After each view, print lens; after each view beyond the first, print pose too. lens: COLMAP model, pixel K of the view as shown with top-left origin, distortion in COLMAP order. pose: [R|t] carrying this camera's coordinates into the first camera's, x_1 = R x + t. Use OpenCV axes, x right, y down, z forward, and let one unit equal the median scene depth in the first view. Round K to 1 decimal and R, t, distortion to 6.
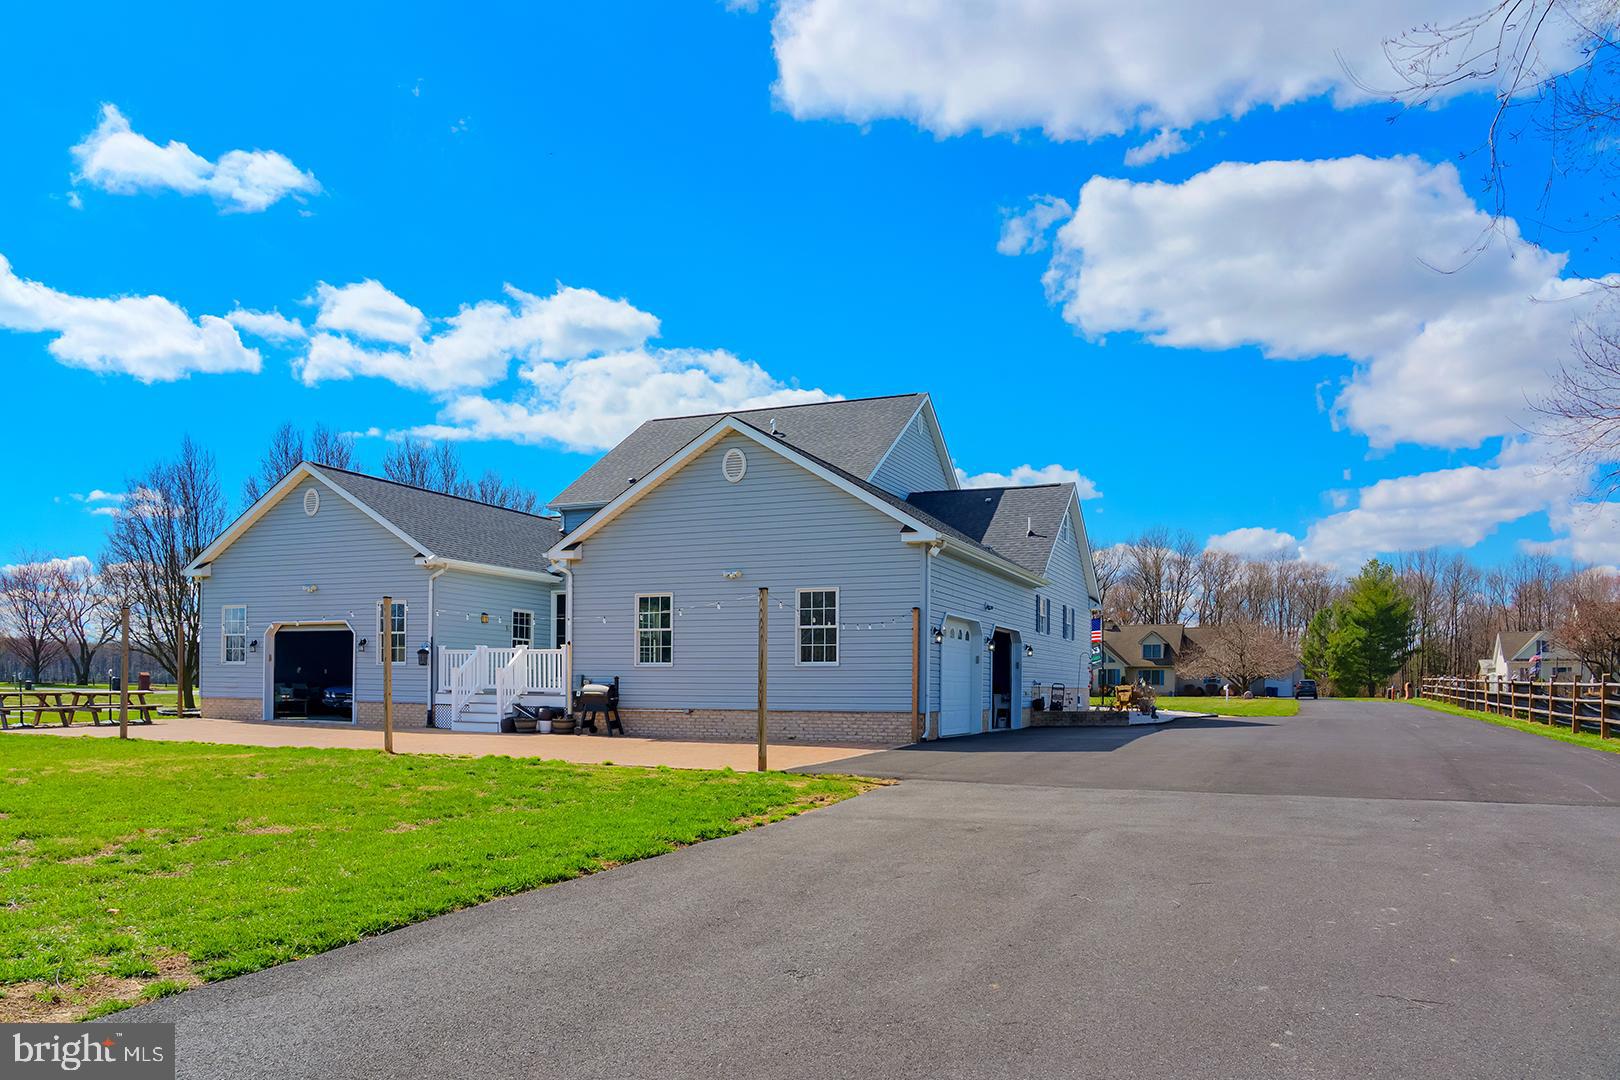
lens RADIAL K [[1321.8, 0, 735.0], [0, 1321.8, 558.5], [0, 0, 1]] dist [-0.122589, 0.037724]
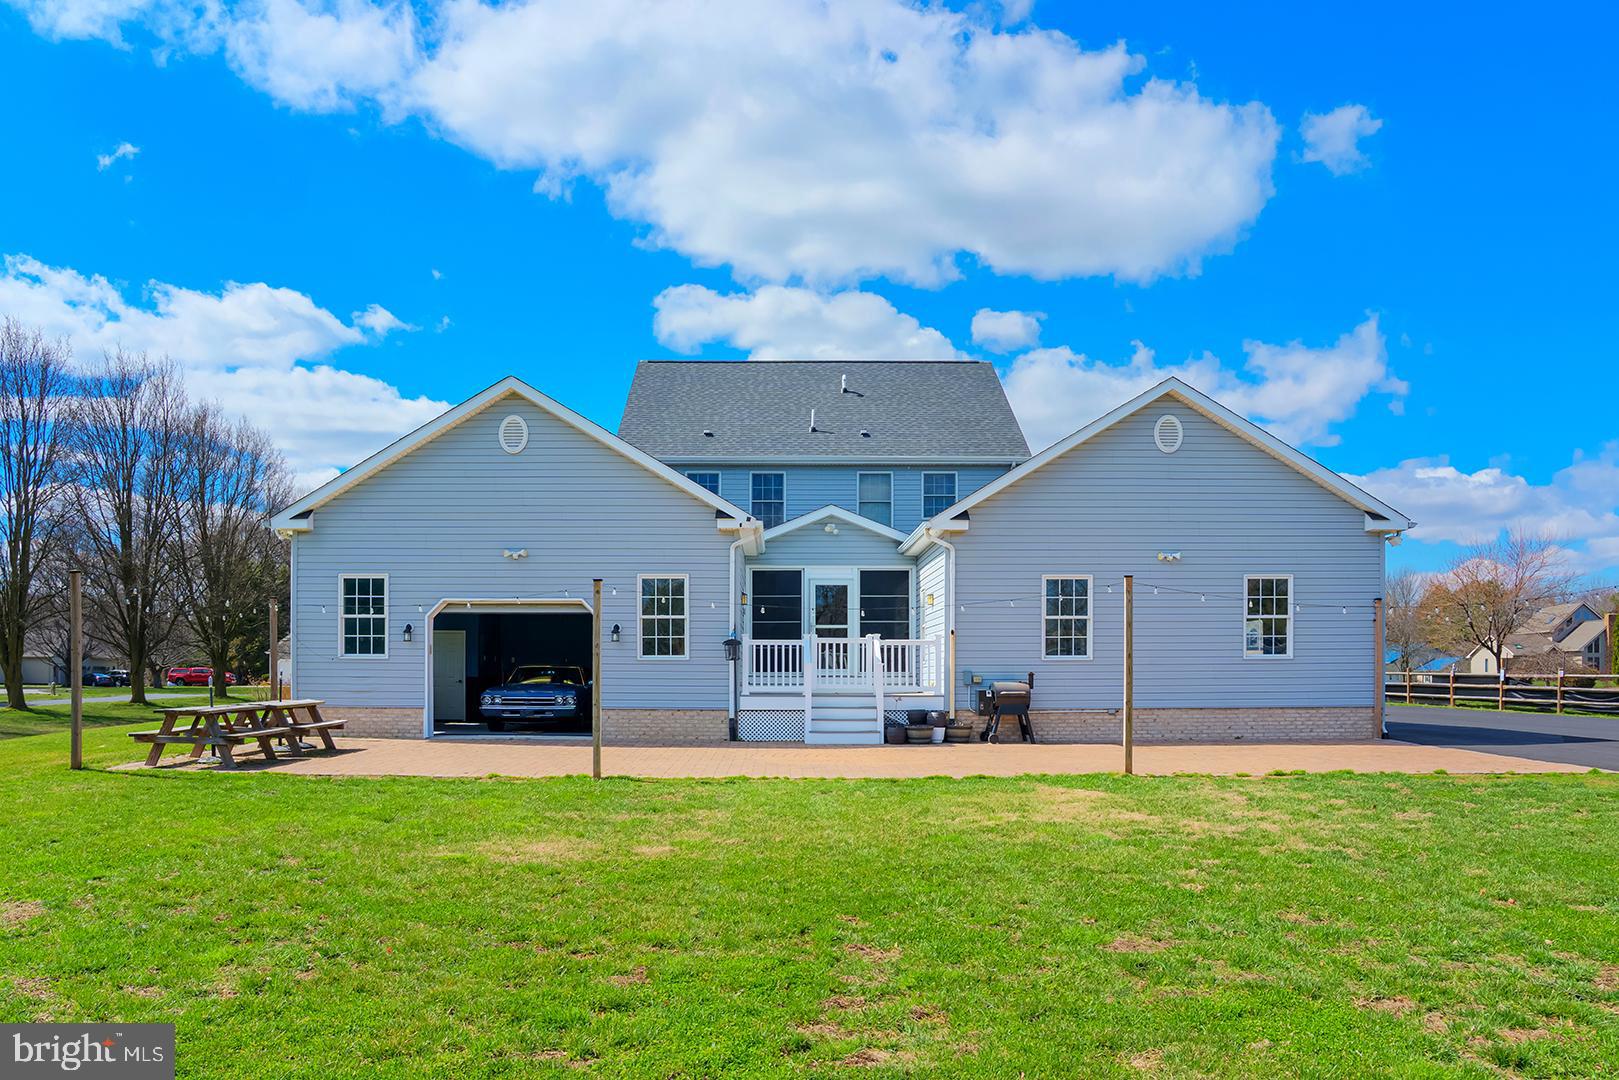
lens RADIAL K [[1321.0, 0, 776.5], [0, 1321.0, 581.8], [0, 0, 1]] dist [-0.122589, 0.037724]
pose [[0.881659, 0.028275, 0.471040, -0.576491], [-0.038912, 0.999160, 0.012858, 0.024905], [-0.470281, -0.029665, 0.882018, 0.310116]]
